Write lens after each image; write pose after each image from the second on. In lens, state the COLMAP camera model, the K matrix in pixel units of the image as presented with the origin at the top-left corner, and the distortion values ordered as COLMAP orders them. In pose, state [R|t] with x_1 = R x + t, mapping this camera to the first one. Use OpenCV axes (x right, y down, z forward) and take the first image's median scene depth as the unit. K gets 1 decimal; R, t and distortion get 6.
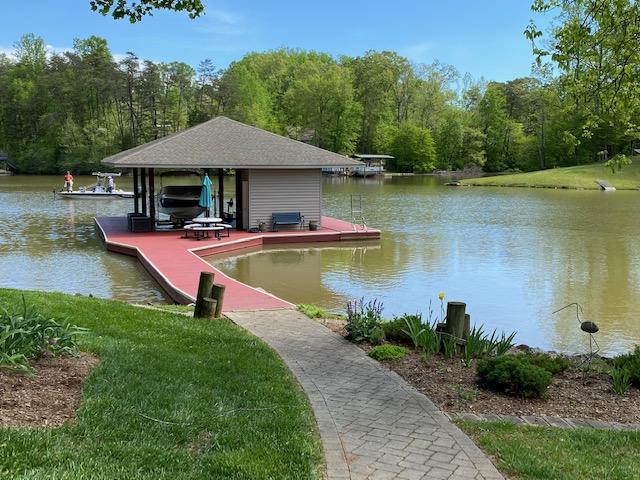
lens RADIAL K [[681.6, 0, 320.0], [0, 681.6, 240.0], [0, 0, 1]] dist [0.088891, -0.005484]
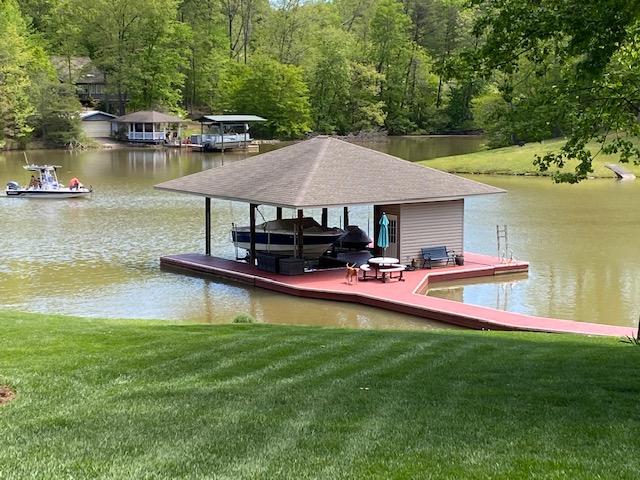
lens RADIAL K [[1278.4, 0, 320.0], [0, 1278.4, 240.0], [0, 0, 1]] dist [0.214181, -0.040344]
pose [[0.969228, -0.034460, 0.243740, -0.132827], [0.034885, 0.999388, 0.002574, -0.012798], [-0.243680, 0.006008, 0.969837, -0.140983]]
